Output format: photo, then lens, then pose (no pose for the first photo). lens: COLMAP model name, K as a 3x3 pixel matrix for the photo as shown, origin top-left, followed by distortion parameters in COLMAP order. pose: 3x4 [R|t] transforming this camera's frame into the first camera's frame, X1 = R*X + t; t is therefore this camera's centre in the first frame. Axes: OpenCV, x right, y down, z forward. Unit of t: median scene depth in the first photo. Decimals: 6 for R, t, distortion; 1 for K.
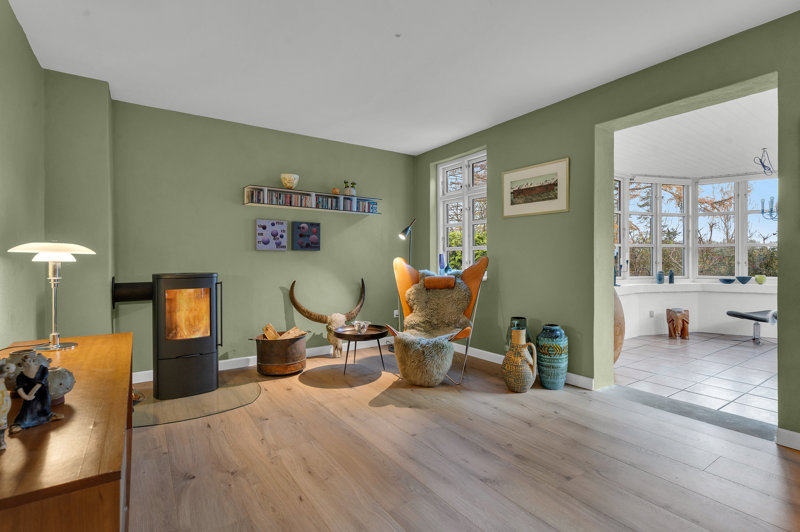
lens RADIAL K [[382.4, 0, 404.3], [0, 382.4, 259.9], [0, 0, 1]] dist [0.003818, 0.000206]
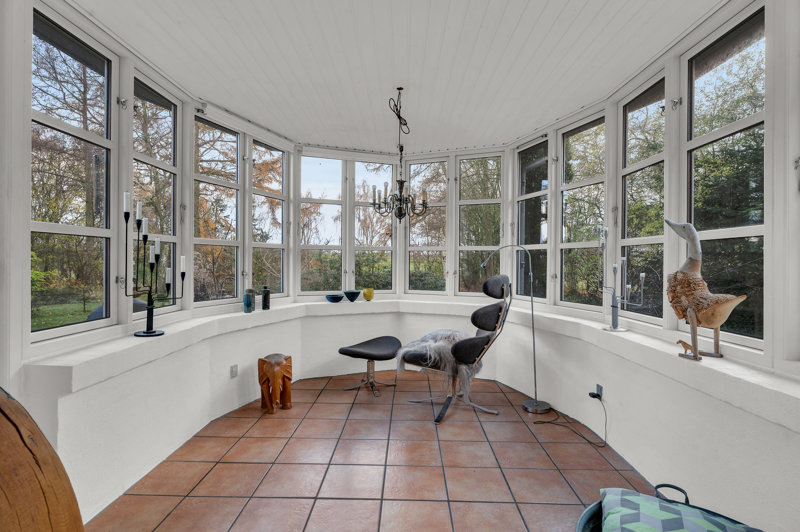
lens RADIAL K [[382.4, 0, 402.4], [0, 382.4, 262.0], [0, 0, 1]] dist [0.003818, 0.000206]
pose [[0.577179, 0.003565, 0.816610, 0.341738], [-0.003046, 0.999993, -0.002212, -0.010339], [-0.816612, -0.001210, 0.577185, 0.494801]]
